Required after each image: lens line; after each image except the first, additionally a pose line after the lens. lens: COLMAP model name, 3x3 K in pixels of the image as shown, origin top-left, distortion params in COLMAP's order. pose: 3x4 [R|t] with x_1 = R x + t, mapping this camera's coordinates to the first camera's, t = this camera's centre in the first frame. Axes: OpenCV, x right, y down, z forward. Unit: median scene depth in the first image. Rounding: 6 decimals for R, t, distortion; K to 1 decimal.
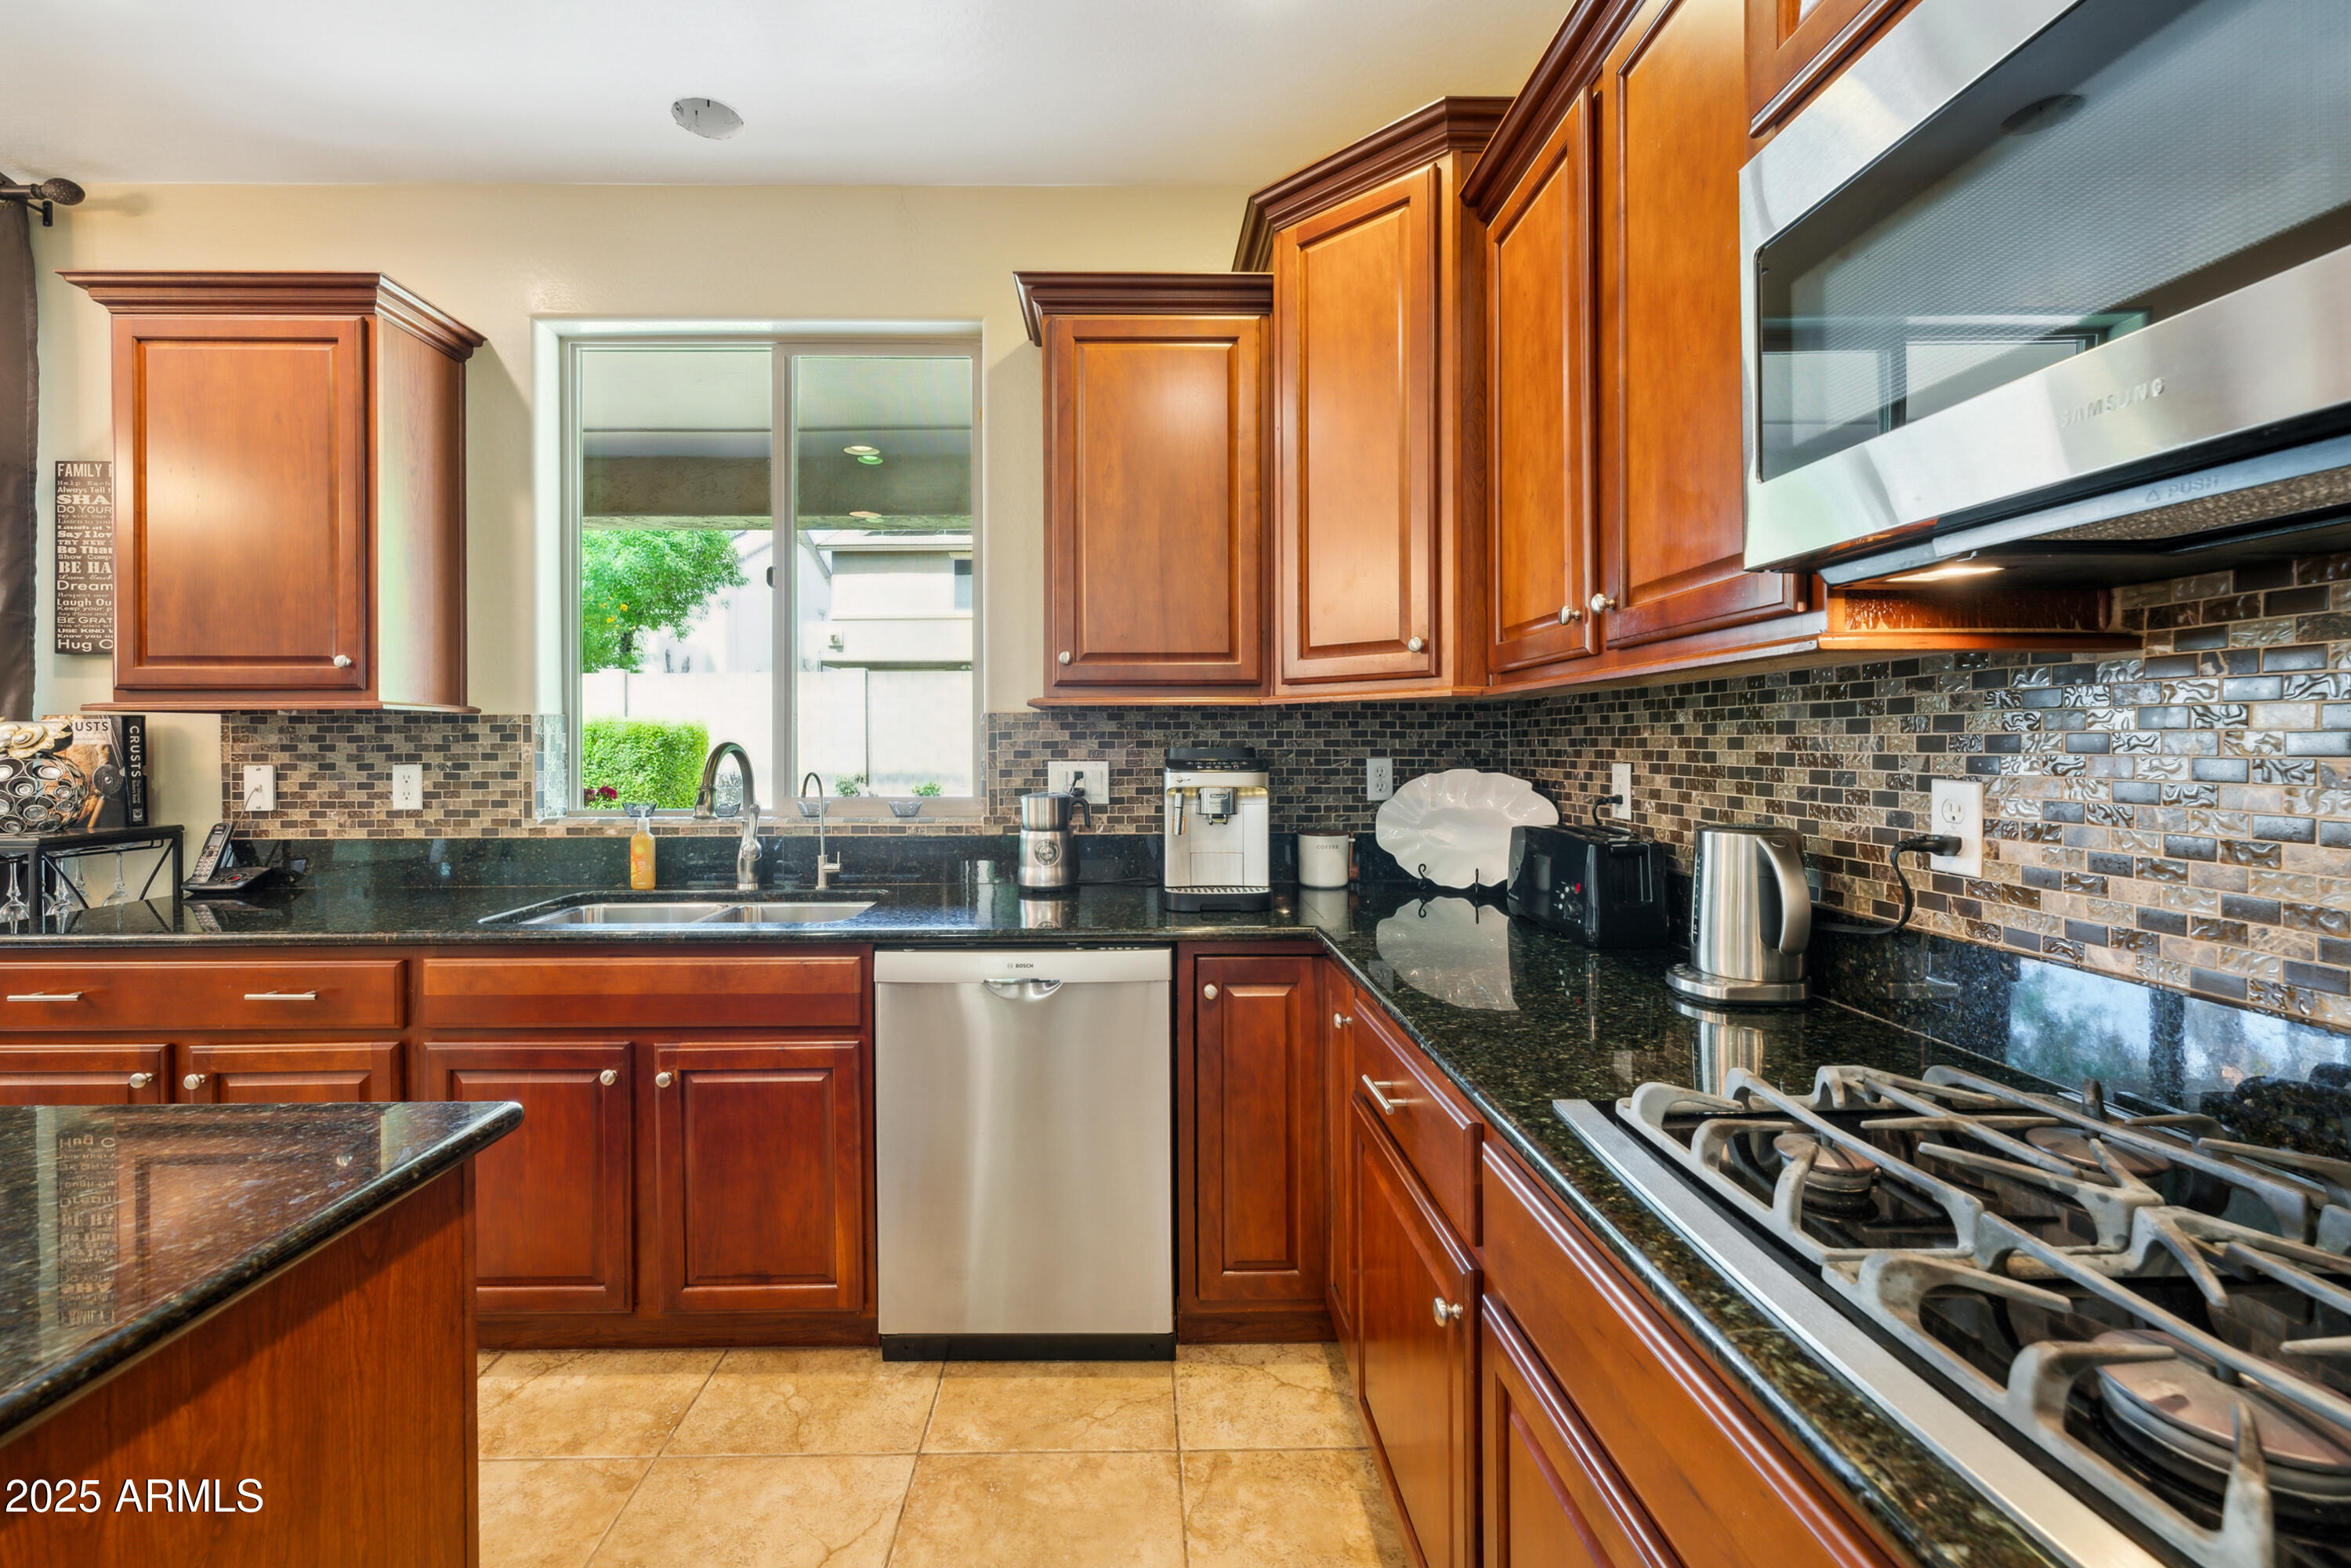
lens RADIAL K [[985.1, 0, 1133.0], [0, 985.1, 744.7], [0, 0, 1]] dist [0.000703, 0.000189]
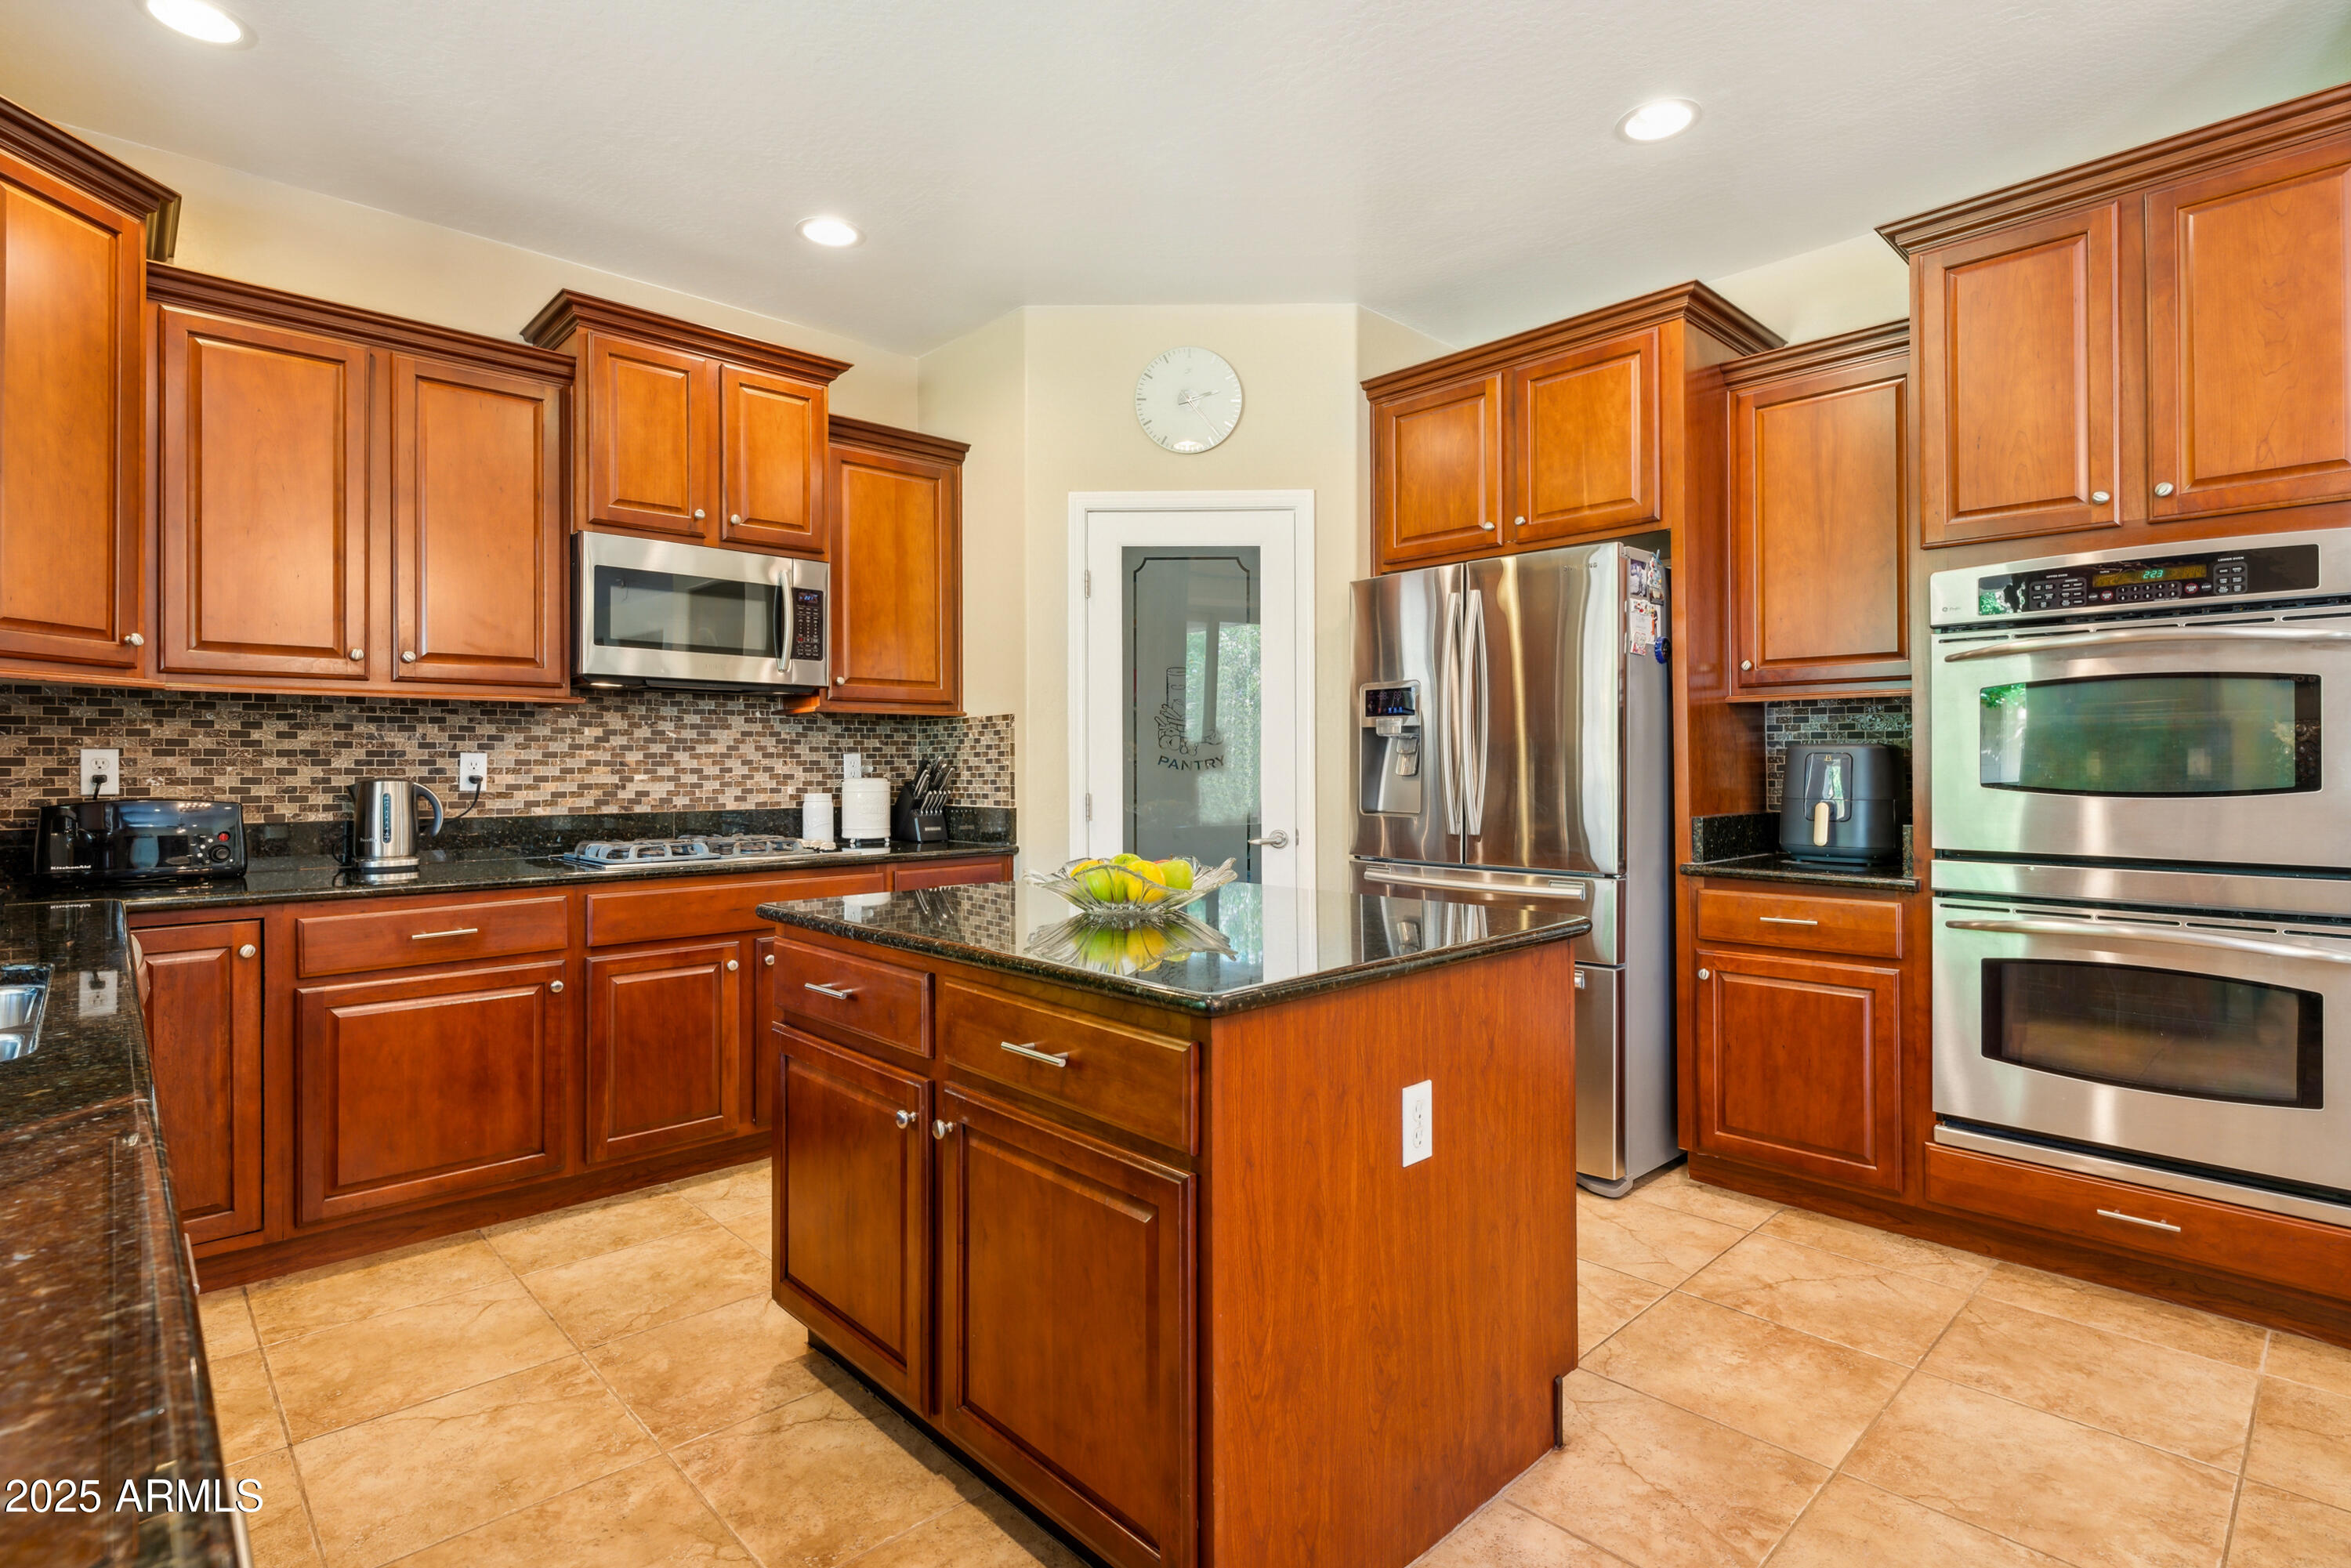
lens RADIAL K [[1141.3, 0, 1171.9], [0, 1141.3, 760.5], [0, 0, 1]] dist [-0.002874, -0.000699]
pose [[-0.682060, 0.011496, 0.731206, -1.726588], [0.008363, 0.999934, -0.007921, 0.066608], [-0.731248, 0.000712, -0.682111, 1.193687]]
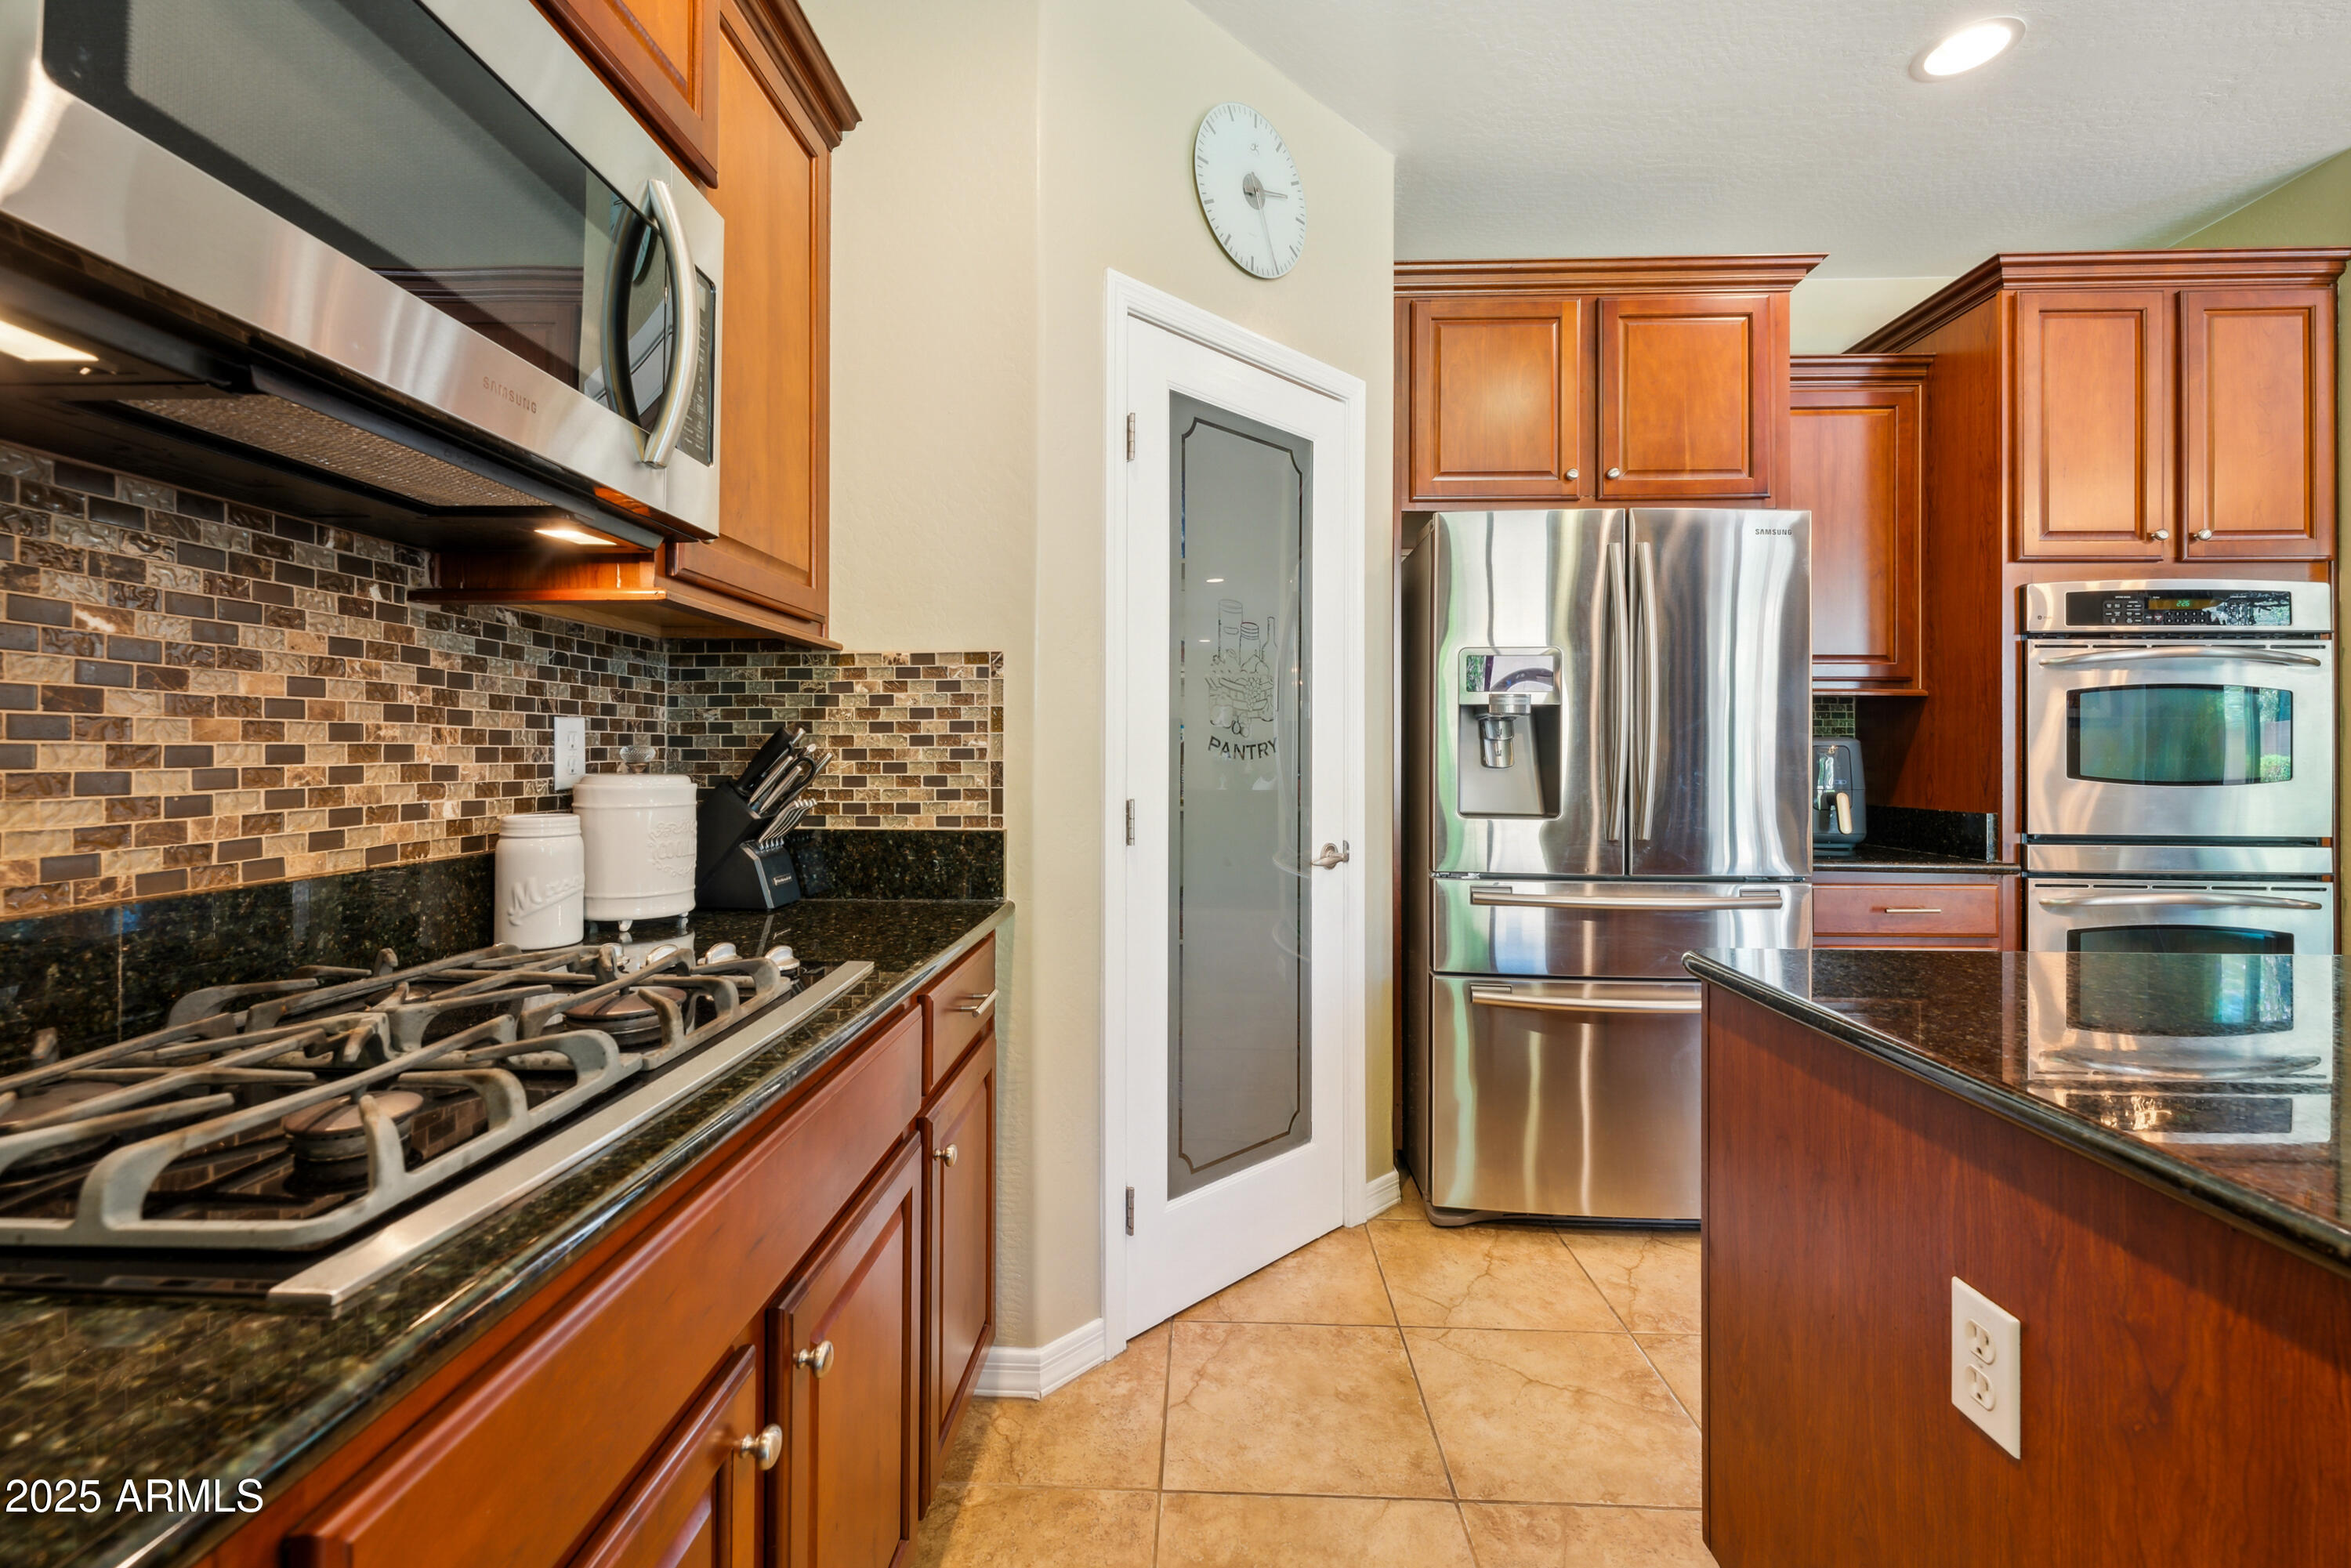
lens RADIAL K [[969.9, 0, 1167.1], [0, 969.9, 747.6], [0, 0, 1]] dist [0.000439, -0.000058]
pose [[-0.998843, 0.001361, 0.048074, 0.003774], [0.001074, 0.999981, -0.006005, 0.060136], [-0.048082, -0.005947, -0.998826, 0.870615]]
